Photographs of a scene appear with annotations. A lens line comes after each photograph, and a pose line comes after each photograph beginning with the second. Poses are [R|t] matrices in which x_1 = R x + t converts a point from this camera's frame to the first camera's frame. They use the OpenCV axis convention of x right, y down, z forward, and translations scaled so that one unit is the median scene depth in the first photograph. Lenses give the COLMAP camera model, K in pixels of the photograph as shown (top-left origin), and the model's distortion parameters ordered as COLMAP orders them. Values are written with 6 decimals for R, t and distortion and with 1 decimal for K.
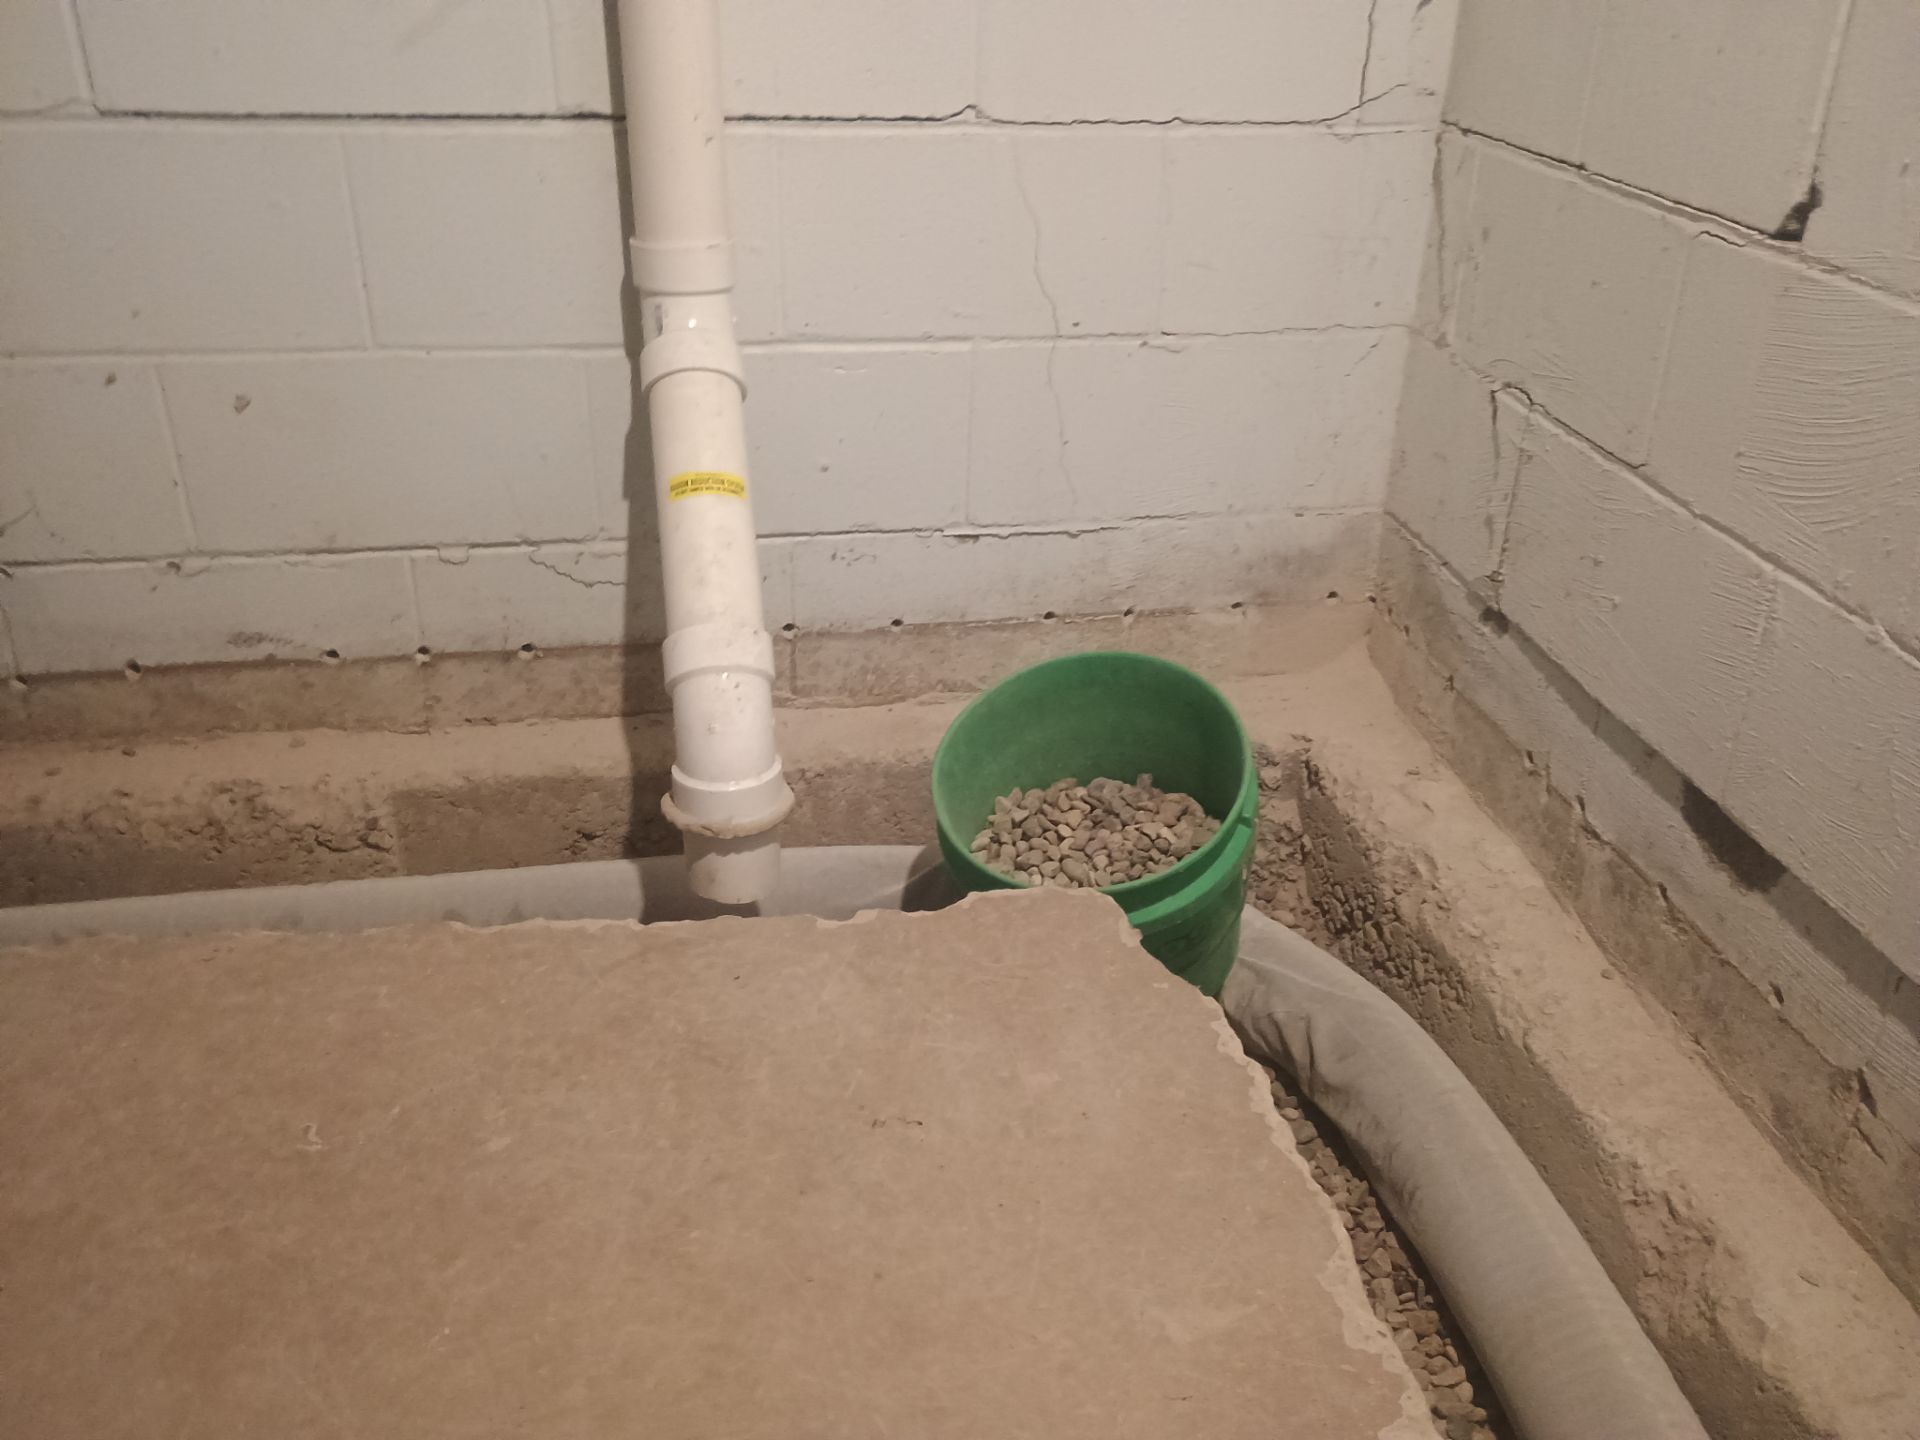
lens RADIAL K [[1592.0, 0, 995.5], [0, 1592.0, 659.1], [0, 0, 1]] dist [0.049977, -0.043883]
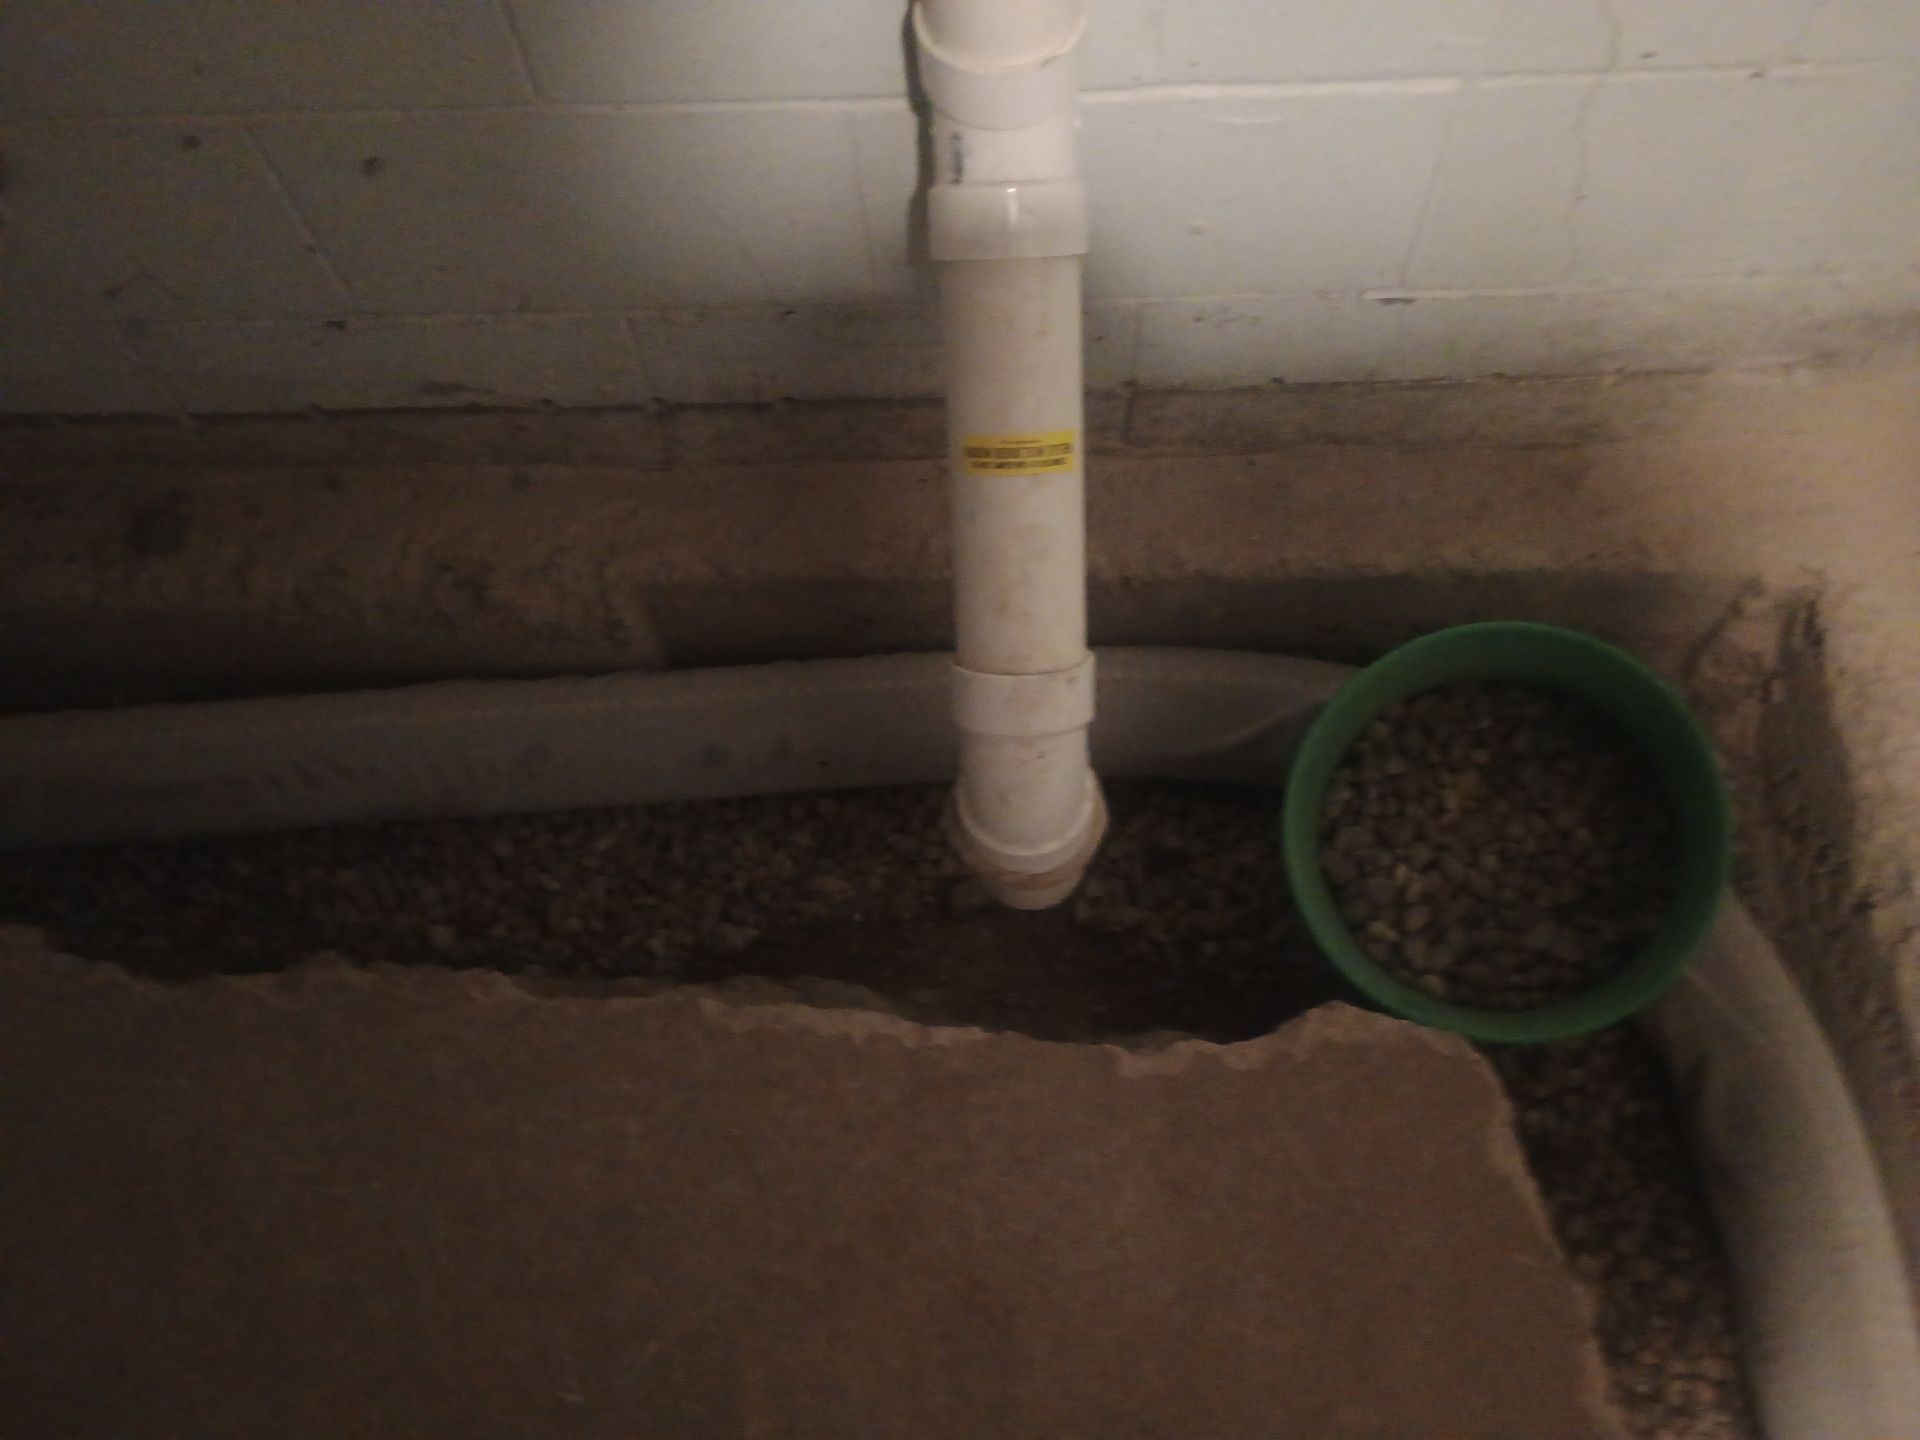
lens RADIAL K [[1692.6, 0, 979.4], [0, 1692.6, 720.1], [0, 0, 1]] dist [0.005657, 0.000455]
pose [[0.977495, 0.153970, -0.144210, -0.064911], [-0.032926, 0.786570, 0.616623, -0.404408], [0.208373, -0.597997, 0.773938, 0.317665]]
